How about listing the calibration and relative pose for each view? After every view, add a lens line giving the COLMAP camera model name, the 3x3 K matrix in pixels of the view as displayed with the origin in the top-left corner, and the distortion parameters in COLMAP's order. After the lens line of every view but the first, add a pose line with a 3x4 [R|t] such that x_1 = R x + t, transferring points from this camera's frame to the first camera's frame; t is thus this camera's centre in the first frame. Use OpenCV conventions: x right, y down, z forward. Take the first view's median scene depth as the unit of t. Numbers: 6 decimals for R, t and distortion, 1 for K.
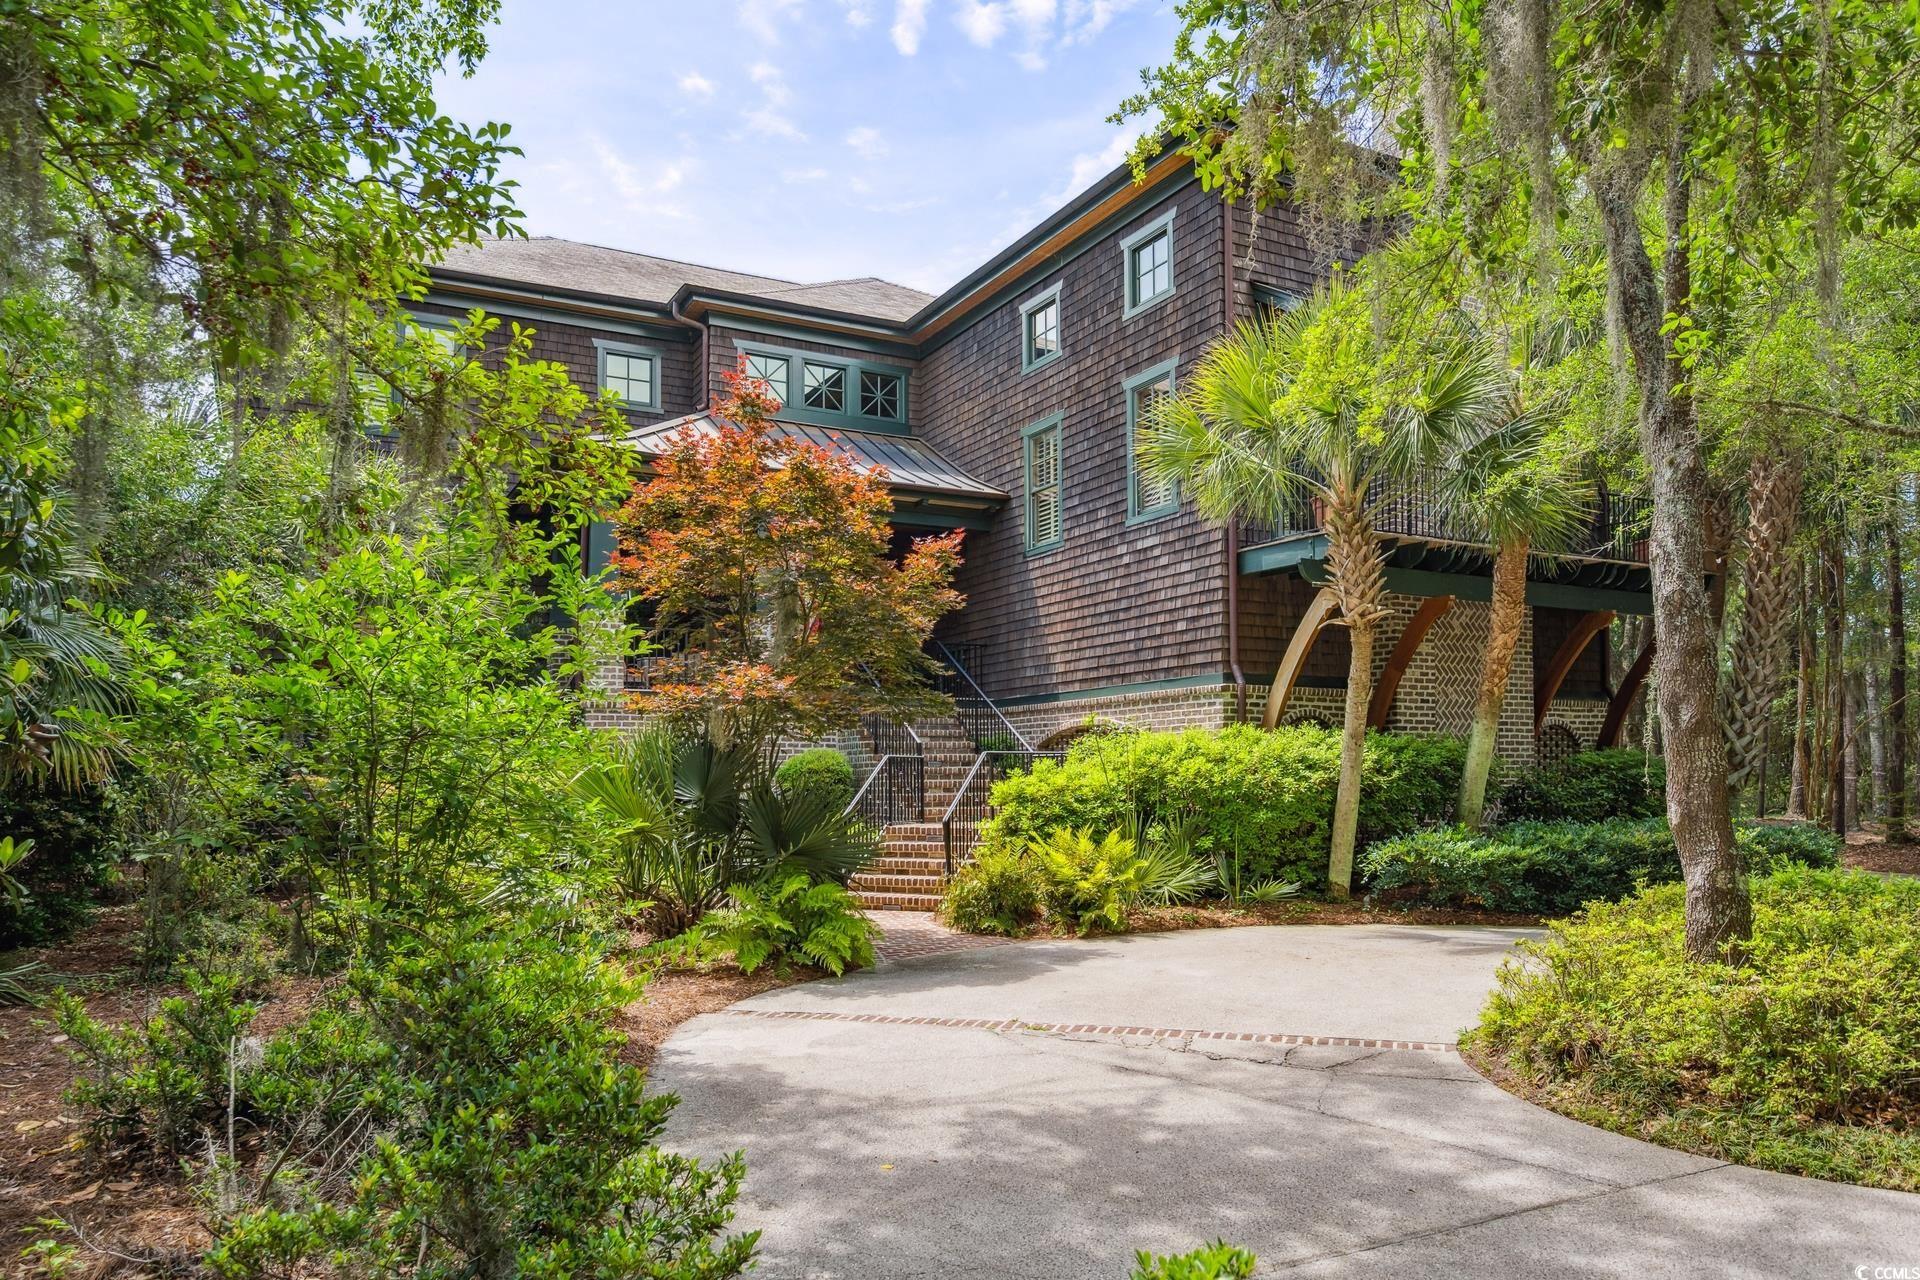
lens RADIAL K [[1274.3, 0, 955.2], [0, 1274.3, 641.9], [0, 0, 1]] dist [-0.001236, -0.000223]
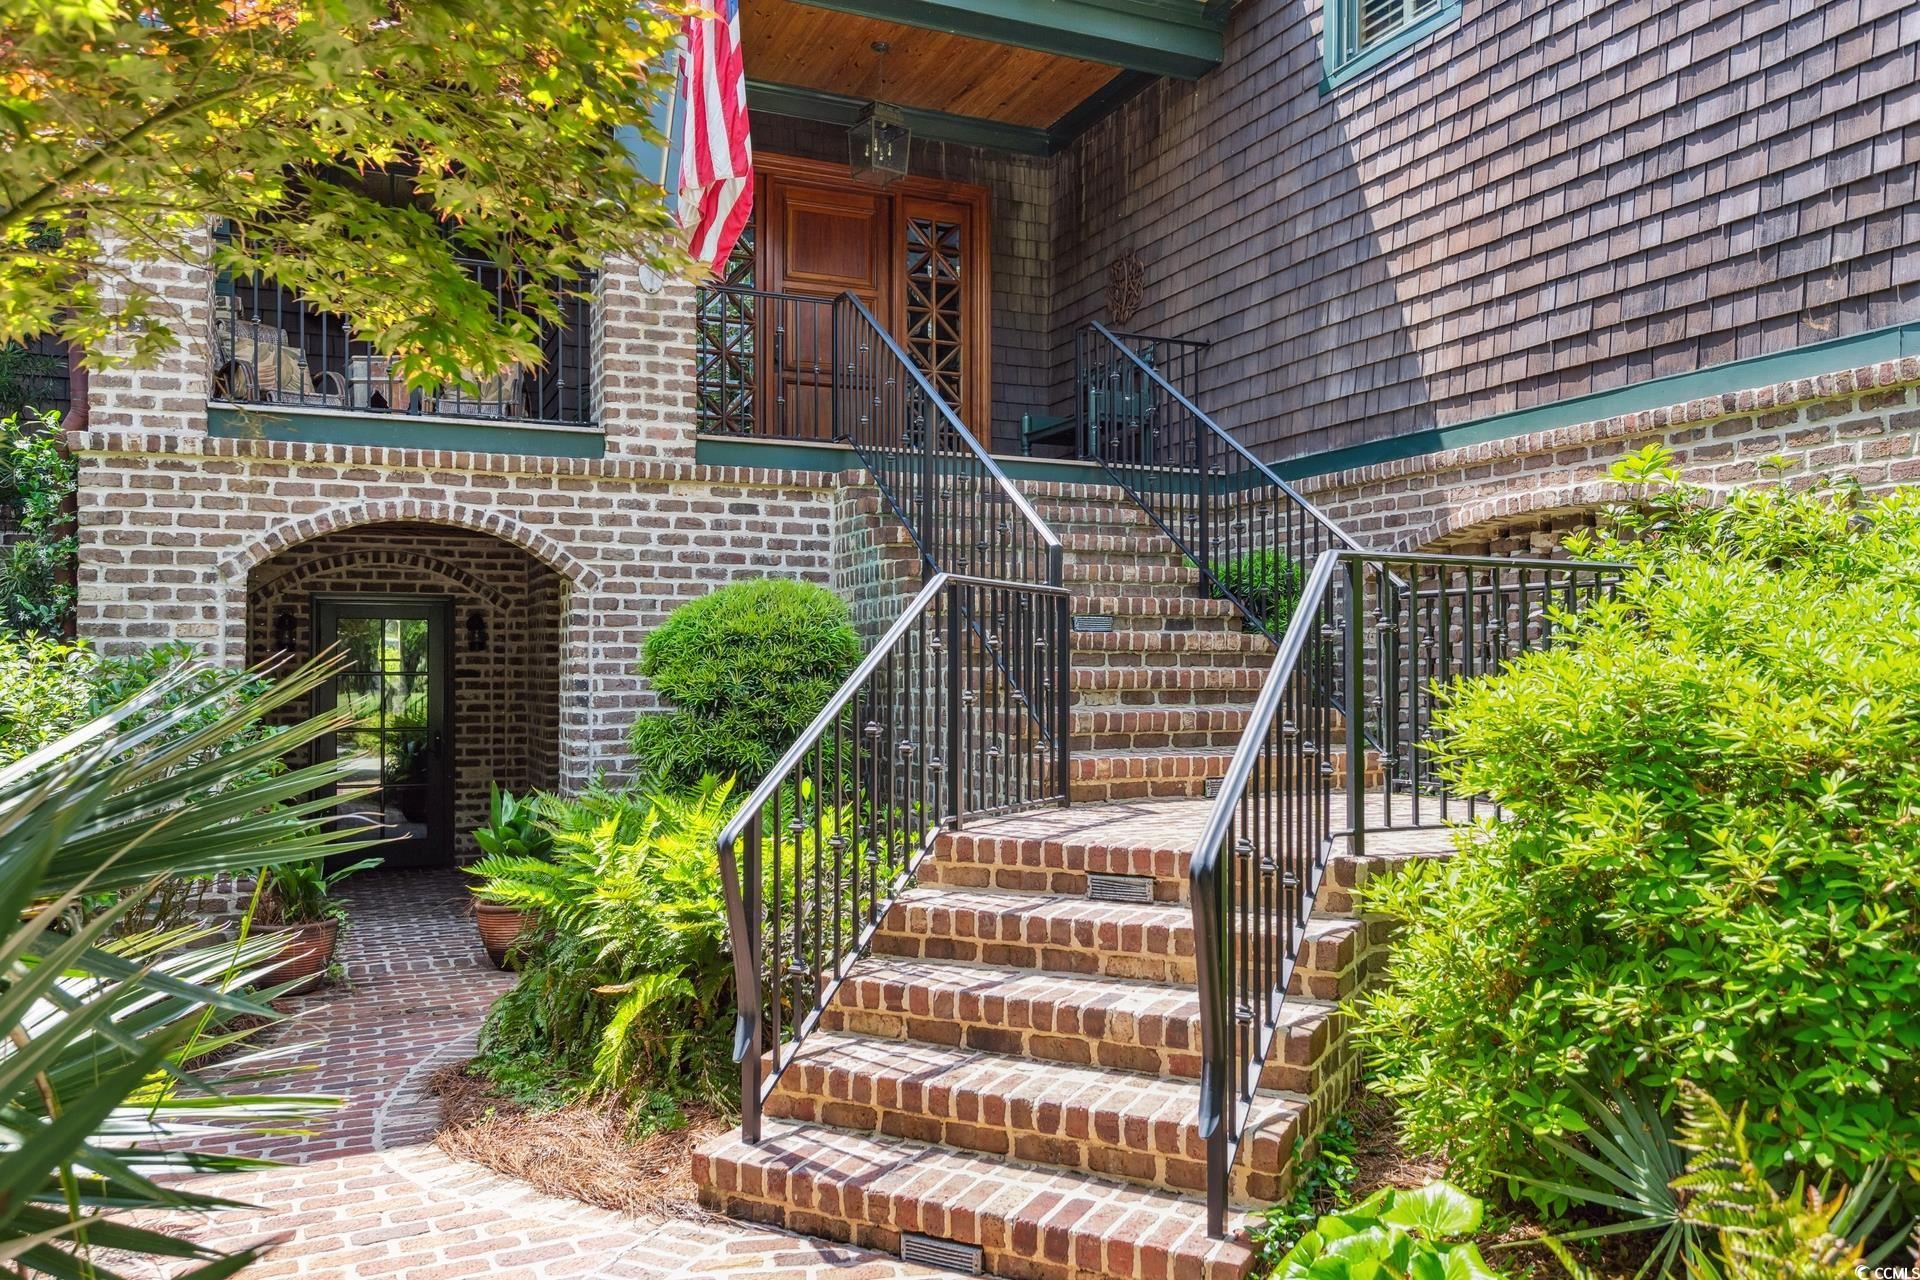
lens RADIAL K [[1379.7, 0, 961.4], [0, 1379.7, 646.9], [0, 0, 1]] dist [0.001644, 0.000685]
pose [[0.996850, 0.006690, -0.079021, -0.022539], [0.000429, 0.995966, 0.089732, 0.068896], [0.079303, -0.089483, 0.992826, 0.622147]]
